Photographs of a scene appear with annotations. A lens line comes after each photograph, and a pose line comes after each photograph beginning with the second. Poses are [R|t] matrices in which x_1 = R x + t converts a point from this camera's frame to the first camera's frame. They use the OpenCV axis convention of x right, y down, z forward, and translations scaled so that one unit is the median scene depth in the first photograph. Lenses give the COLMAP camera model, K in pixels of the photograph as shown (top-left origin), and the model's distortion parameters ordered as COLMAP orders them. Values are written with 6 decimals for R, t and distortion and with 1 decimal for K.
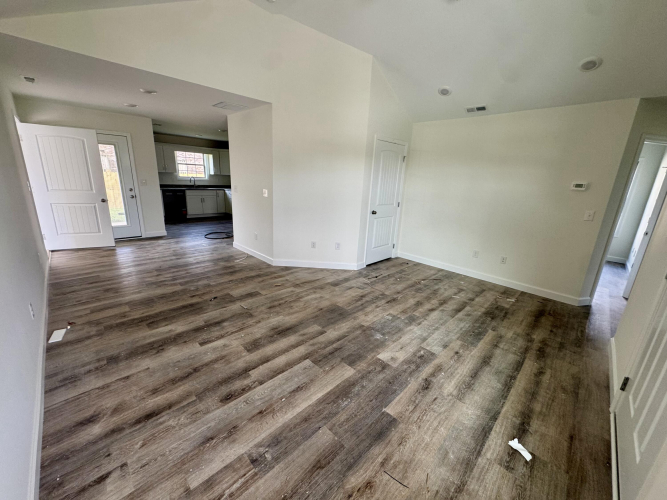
lens RADIAL K [[266.7, 0, 333.5], [0, 266.7, 250.0], [0, 0, 1]] dist [-0.000822, -0.000102]
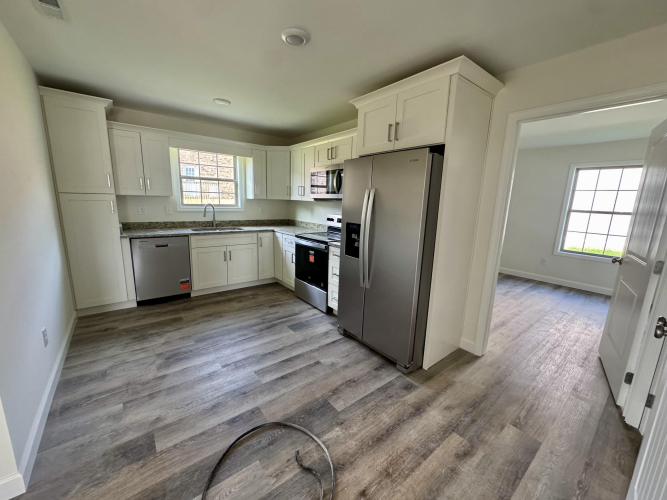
lens RADIAL K [[266.7, 0, 333.5], [0, 266.7, 250.0], [0, 0, 1]] dist [-0.000822, -0.000102]
pose [[0.993215, 0.006590, -0.116108, -0.258984], [-0.016891, 0.995981, -0.087954, -0.156524], [0.115061, 0.089318, 0.989335, 0.568527]]
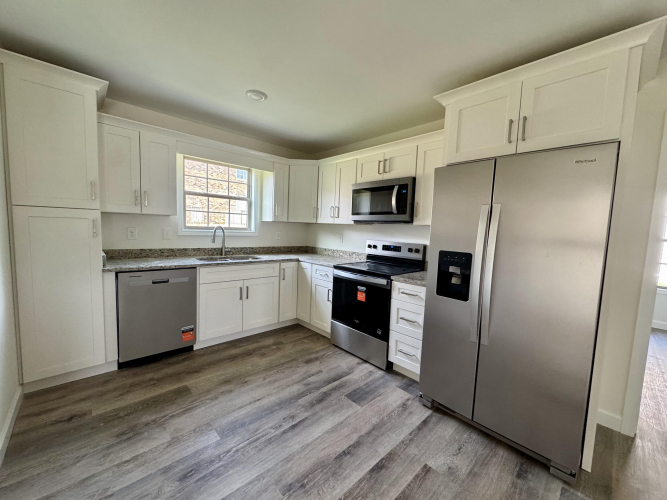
lens RADIAL K [[266.7, 0, 333.5], [0, 266.7, 250.0], [0, 0, 1]] dist [-0.000822, -0.000102]
pose [[0.999531, -0.003000, -0.030474, -0.358029], [-0.002758, 0.982324, -0.187168, -0.172918], [0.030497, 0.187164, 0.981855, 0.643911]]
